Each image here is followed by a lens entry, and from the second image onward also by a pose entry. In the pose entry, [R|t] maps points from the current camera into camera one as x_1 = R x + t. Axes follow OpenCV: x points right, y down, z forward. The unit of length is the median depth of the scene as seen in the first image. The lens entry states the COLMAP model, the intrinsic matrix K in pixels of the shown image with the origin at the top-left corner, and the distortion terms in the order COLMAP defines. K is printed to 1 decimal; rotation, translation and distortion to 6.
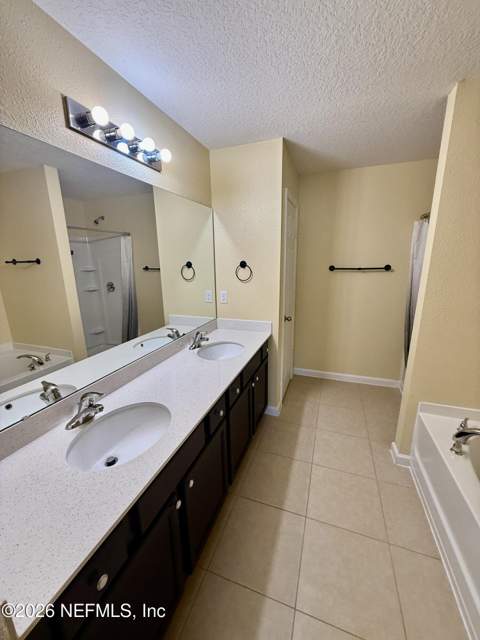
lens RADIAL K [[254.1, 0, 239.4], [0, 254.1, 318.9], [0, 0, 1]] dist [-0.003061, -0.000663]
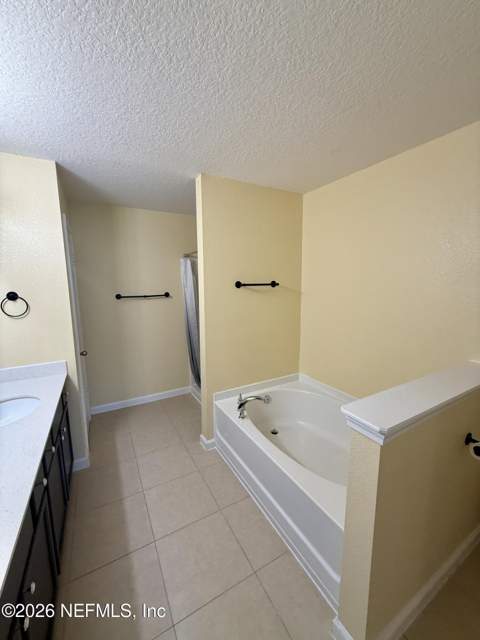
lens RADIAL K [[254.1, 0, 241.1], [0, 254.1, 319.4], [0, 0, 1]] dist [-0.003061, -0.000663]
pose [[0.648938, -0.101873, 0.753990, -0.137713], [0.174967, 0.984417, -0.017583, -0.007080], [-0.740450, 0.143334, 0.656650, -0.031562]]
